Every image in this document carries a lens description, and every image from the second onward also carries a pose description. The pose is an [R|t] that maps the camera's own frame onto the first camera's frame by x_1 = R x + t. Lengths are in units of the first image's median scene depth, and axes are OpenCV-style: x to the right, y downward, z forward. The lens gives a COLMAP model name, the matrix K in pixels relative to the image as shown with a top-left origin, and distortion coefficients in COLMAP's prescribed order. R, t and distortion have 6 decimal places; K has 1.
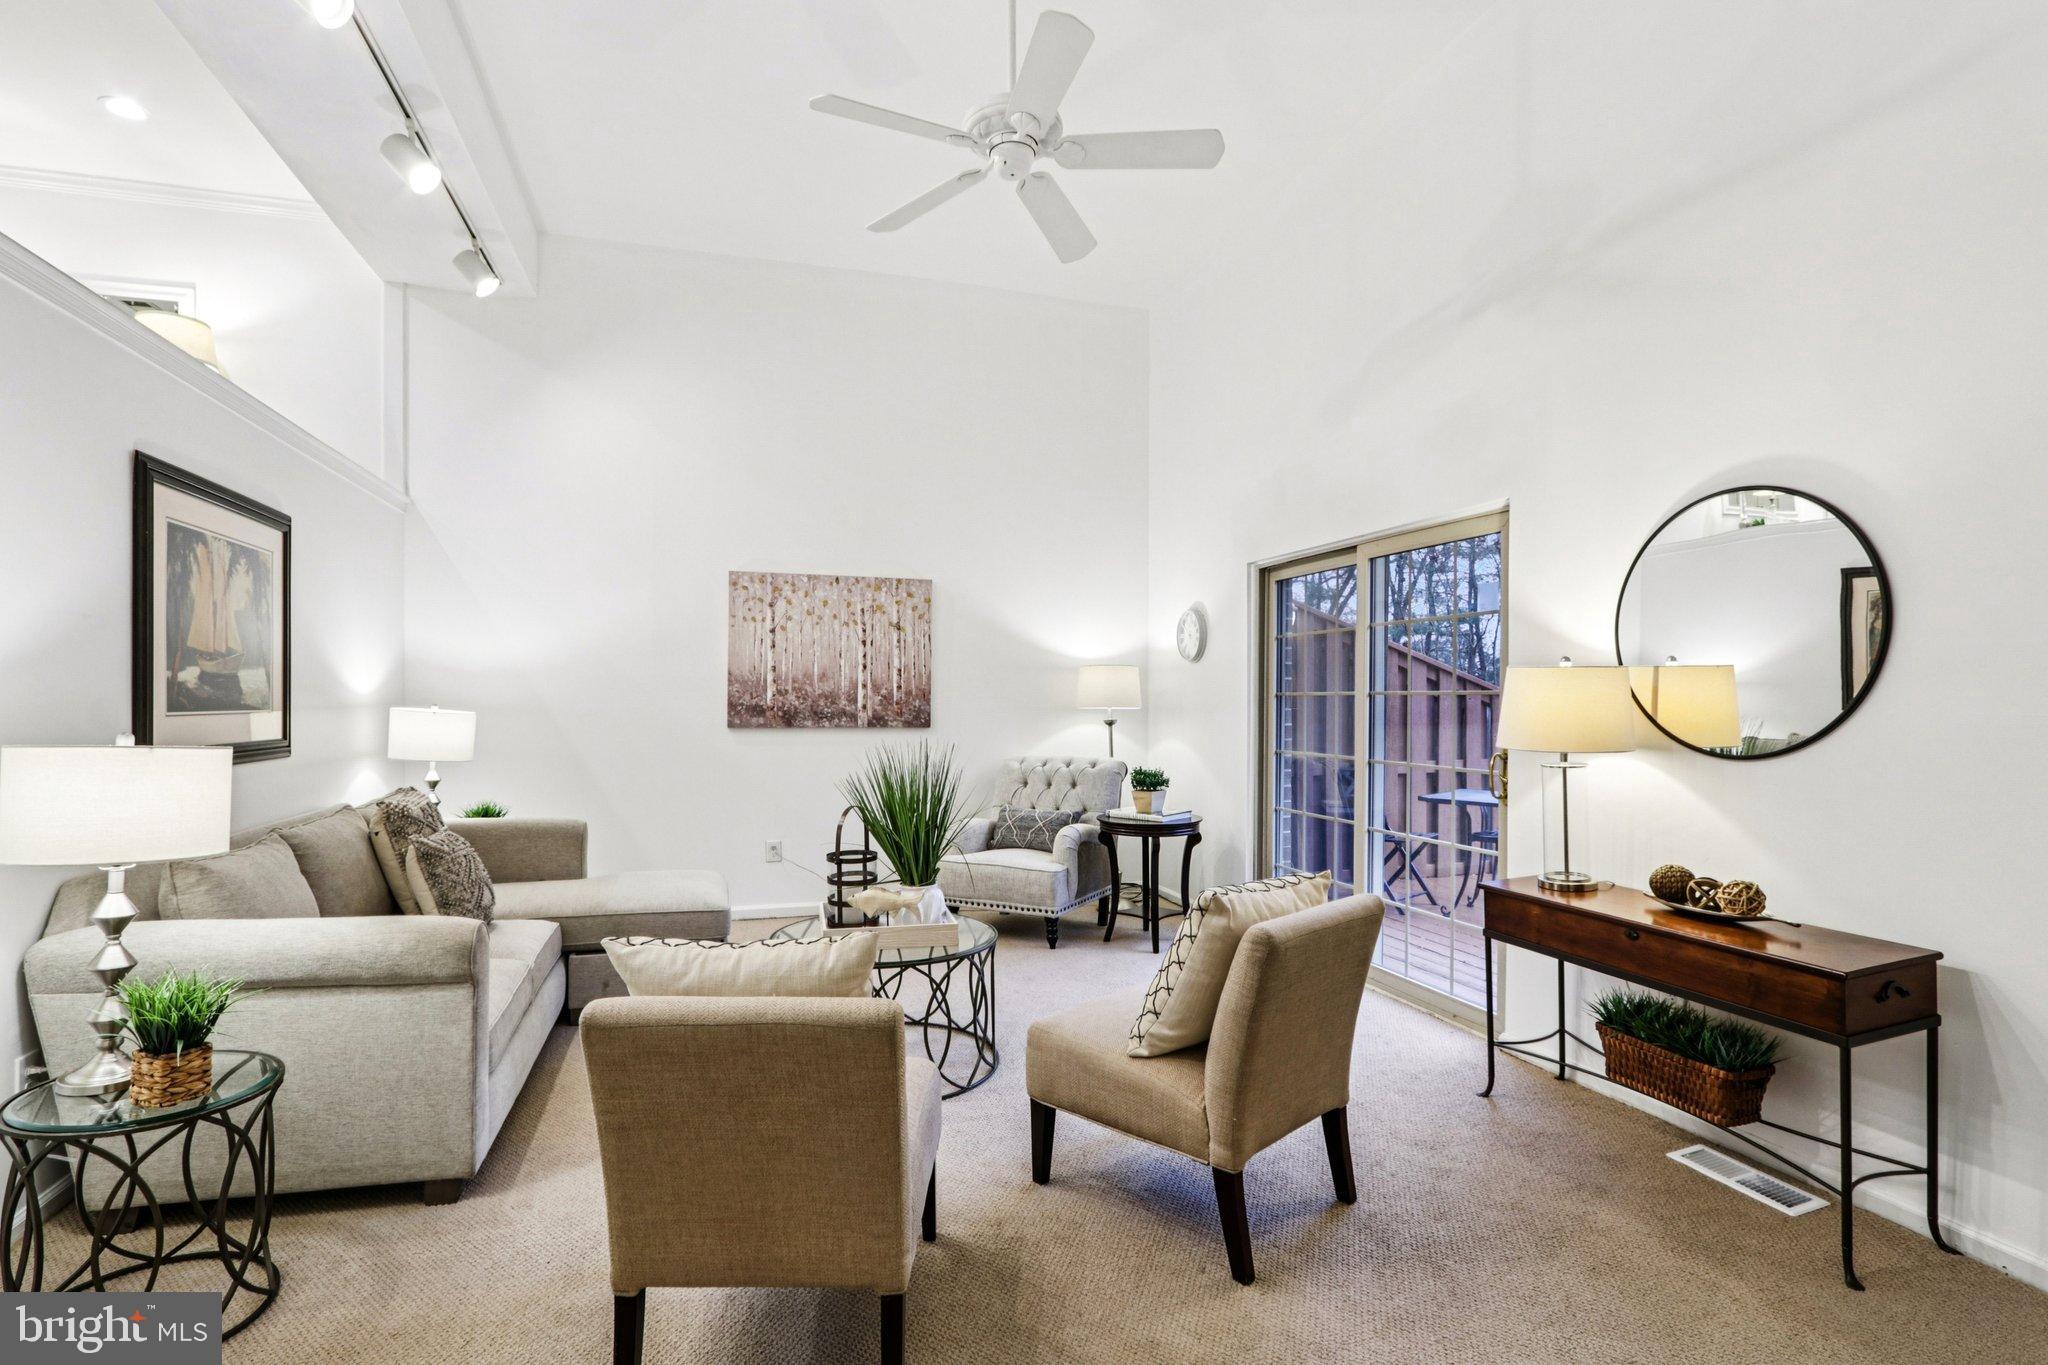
lens RADIAL K [[964.6, 0, 1023.8], [0, 964.6, 708.9], [0, 0, 1]] dist [-0.021038, 0.004825]
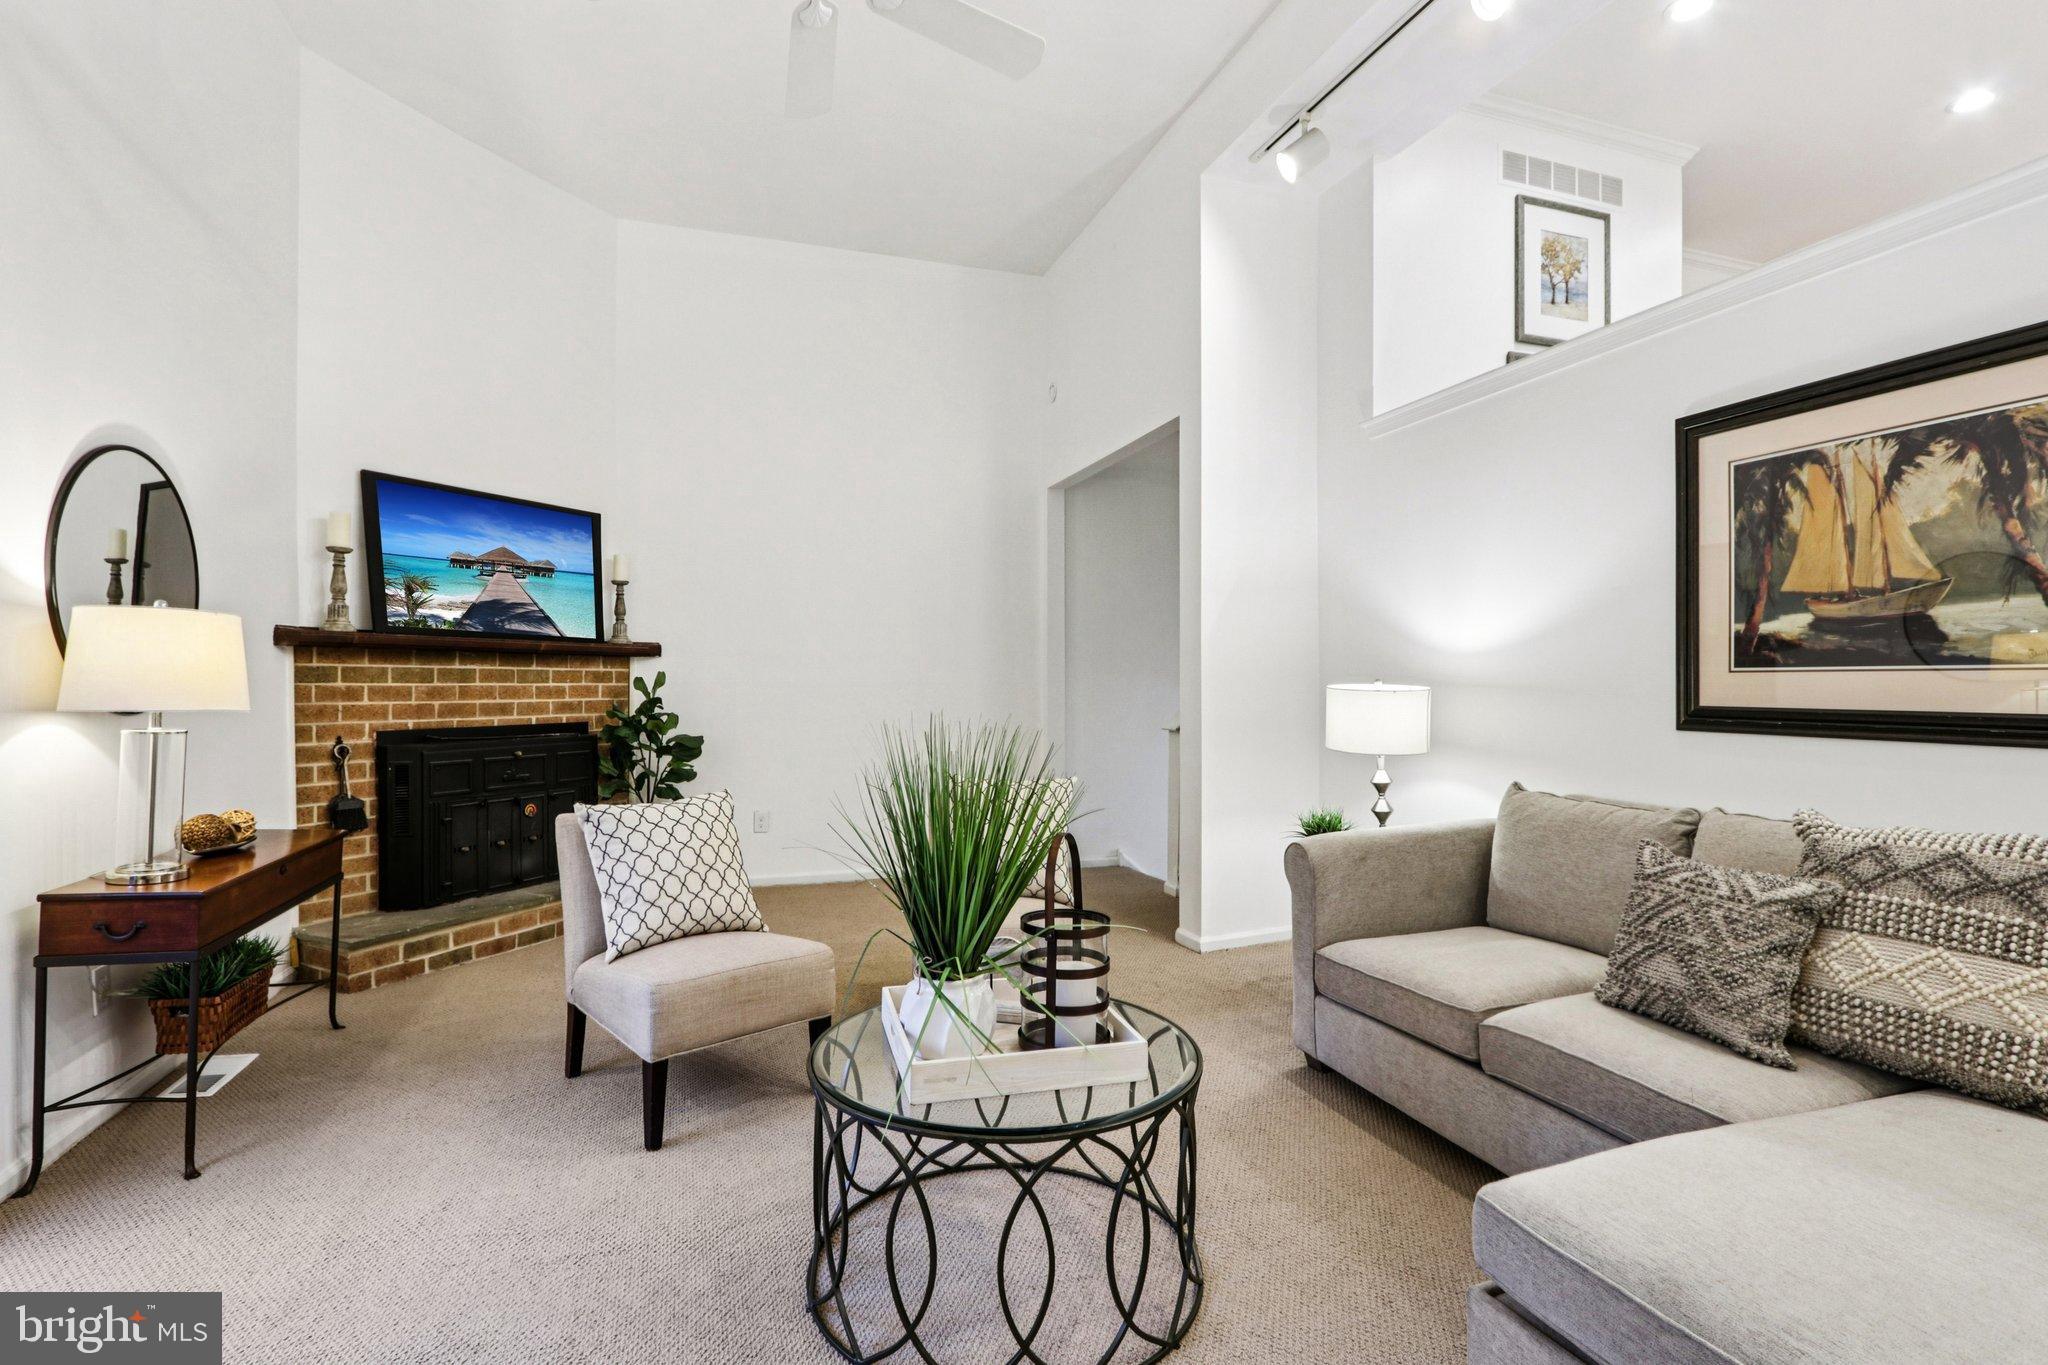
lens RADIAL K [[964.6, 0, 1010.3], [0, 964.6, 687.1], [0, 0, 1]] dist [-0.021038, 0.004825]
pose [[-0.999890, -0.000819, -0.014792, -0.133034], [-0.001047, 0.999881, 0.015417, 0.006969], [0.014778, 0.015430, -0.999772, 1.528439]]
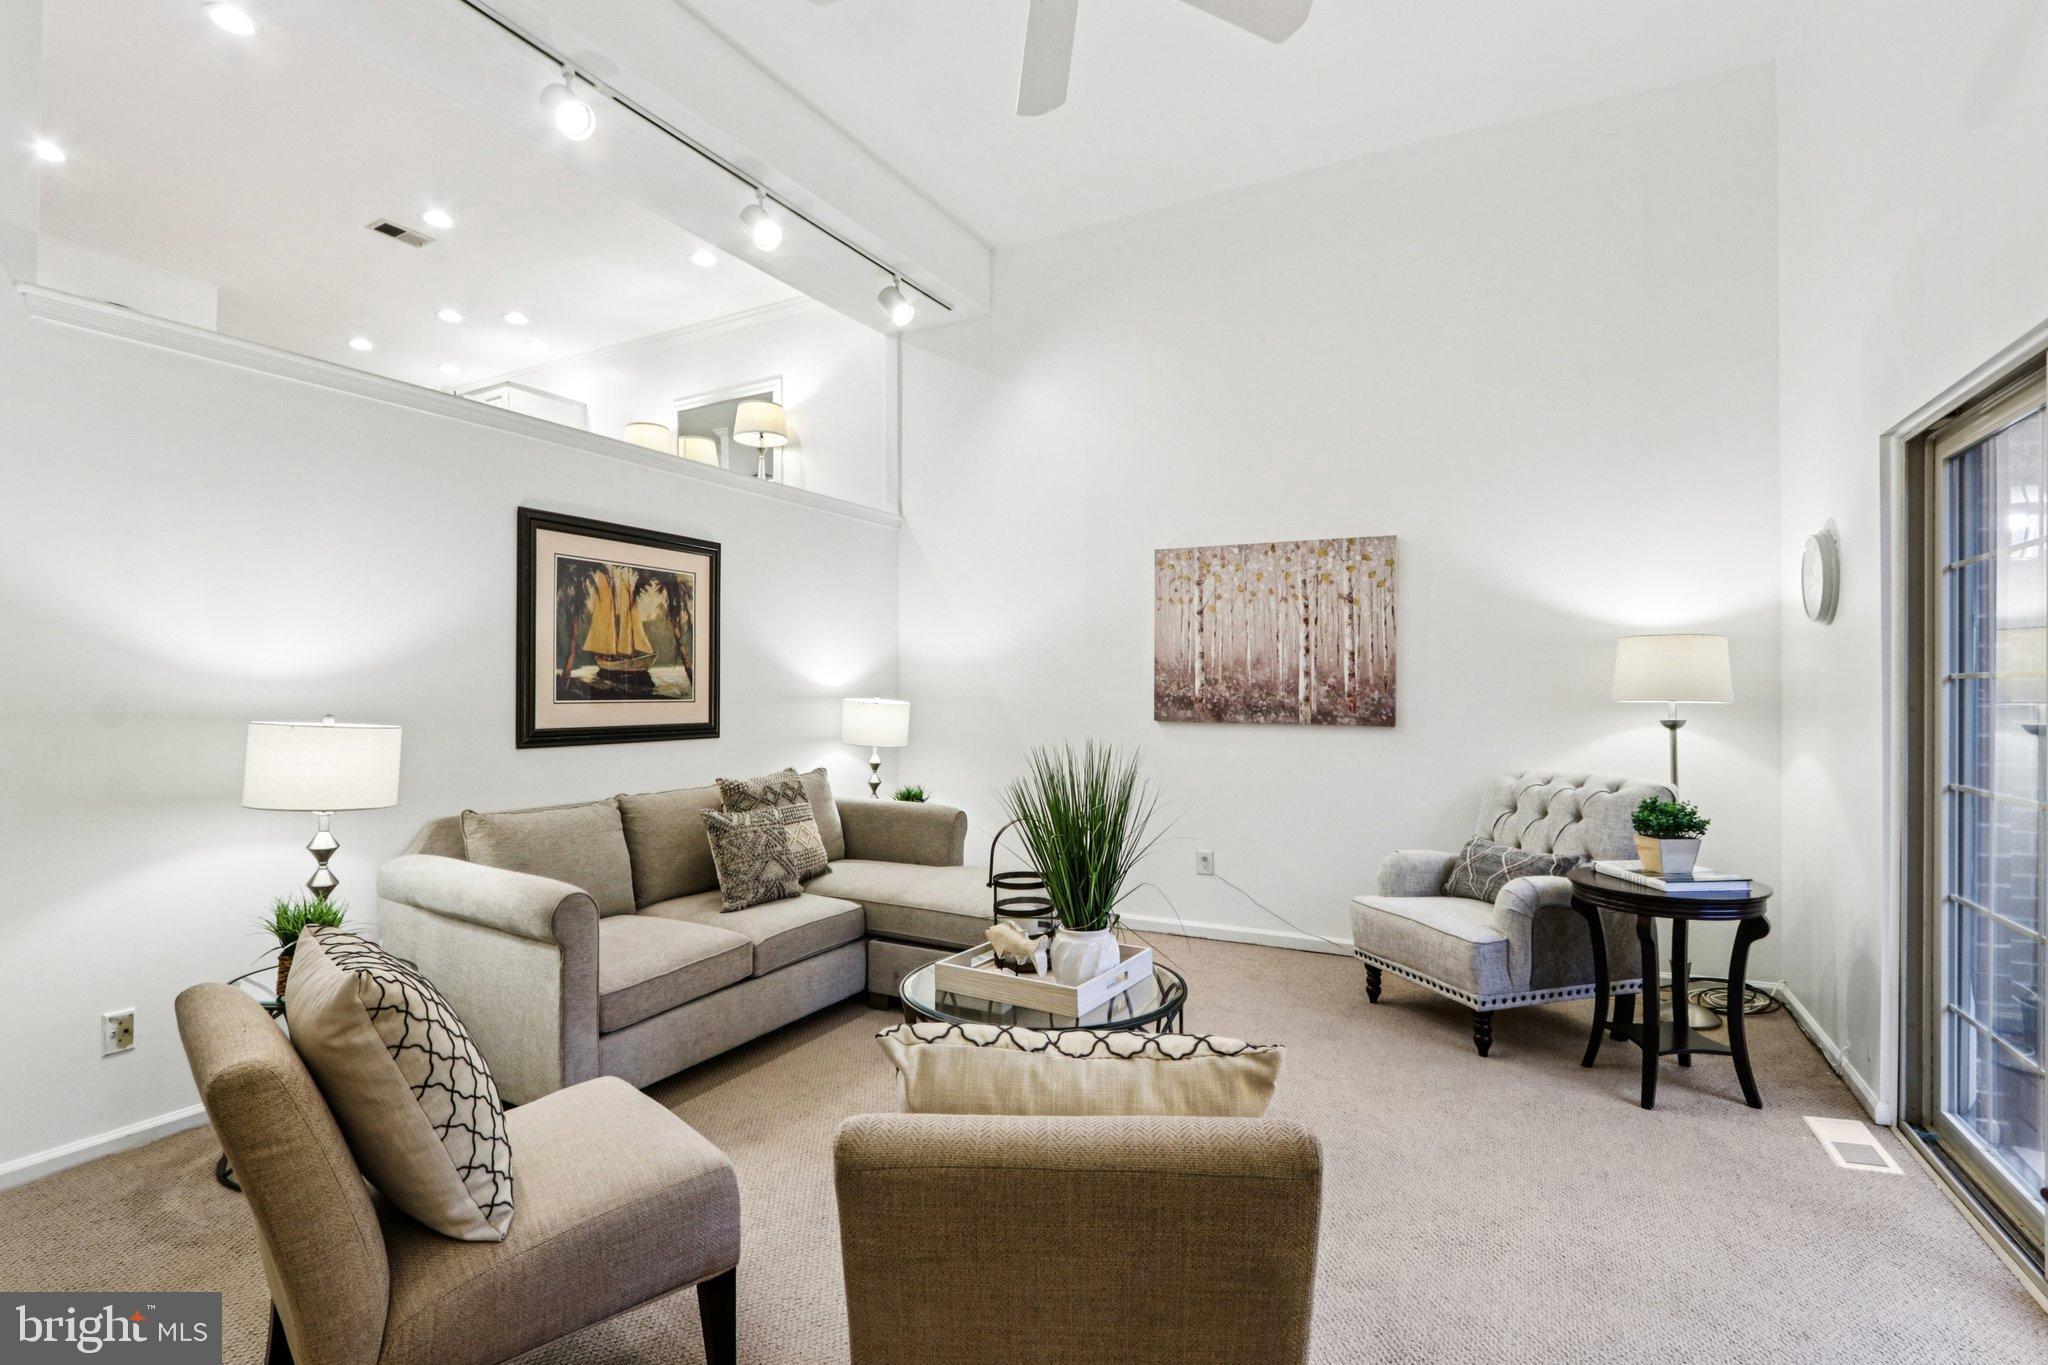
lens RADIAL K [[964.6, 0, 1019.8], [0, 964.6, 692.1], [0, 0, 1]] dist [-0.021038, 0.004825]
pose [[0.701043, -0.002866, -0.713114, 0.400063], [-0.004488, 0.999954, -0.008431, 0.000082], [0.713105, 0.009111, 0.700998, 0.411991]]
